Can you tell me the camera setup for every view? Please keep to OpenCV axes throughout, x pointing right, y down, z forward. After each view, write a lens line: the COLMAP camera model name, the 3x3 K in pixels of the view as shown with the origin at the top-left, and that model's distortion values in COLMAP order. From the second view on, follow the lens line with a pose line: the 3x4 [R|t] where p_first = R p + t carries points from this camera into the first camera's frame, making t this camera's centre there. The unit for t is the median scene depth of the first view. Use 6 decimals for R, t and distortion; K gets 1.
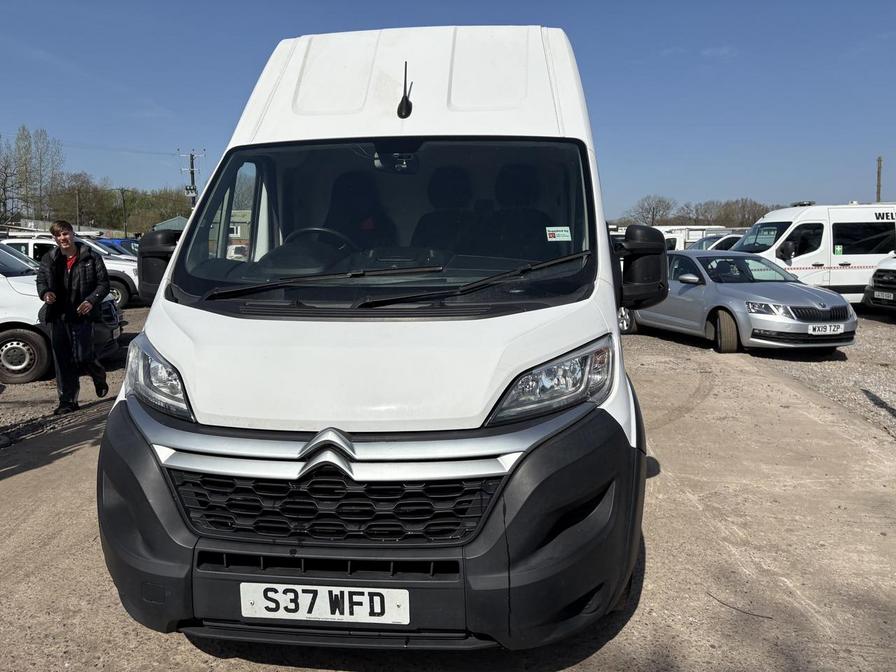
lens RADIAL K [[676.3, 0, 448.0], [0, 676.3, 336.0], [0, 0, 1]] dist [-0.000902, -0.005549]
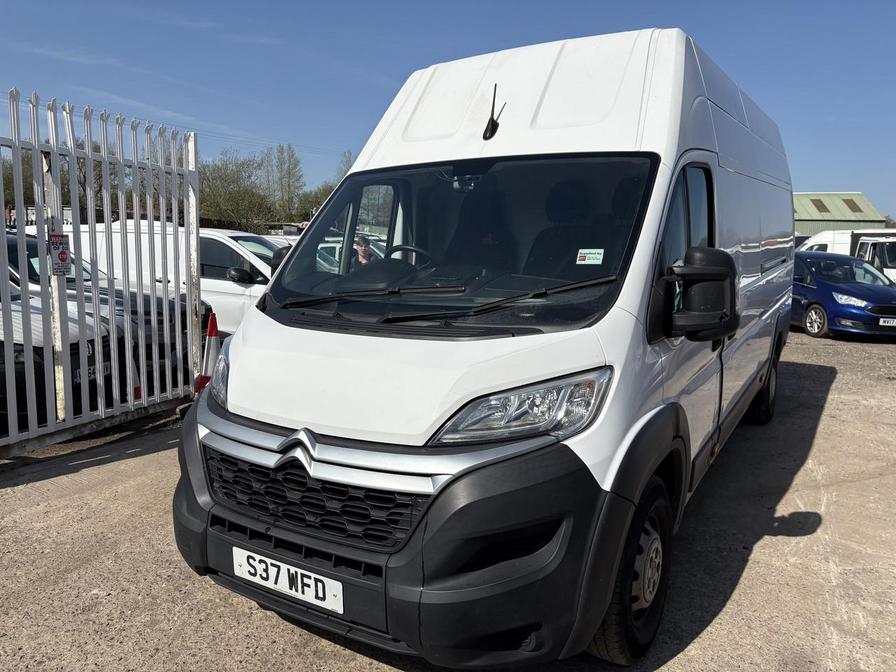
lens RADIAL K [[676.3, 0, 448.0], [0, 676.3, 336.0], [0, 0, 1]] dist [-0.000902, -0.005549]
pose [[0.898049, 0.067097, -0.434748, 0.534765], [-0.067691, 0.997606, 0.014139, -0.051893], [0.434656, 0.016731, 0.900441, 0.074895]]
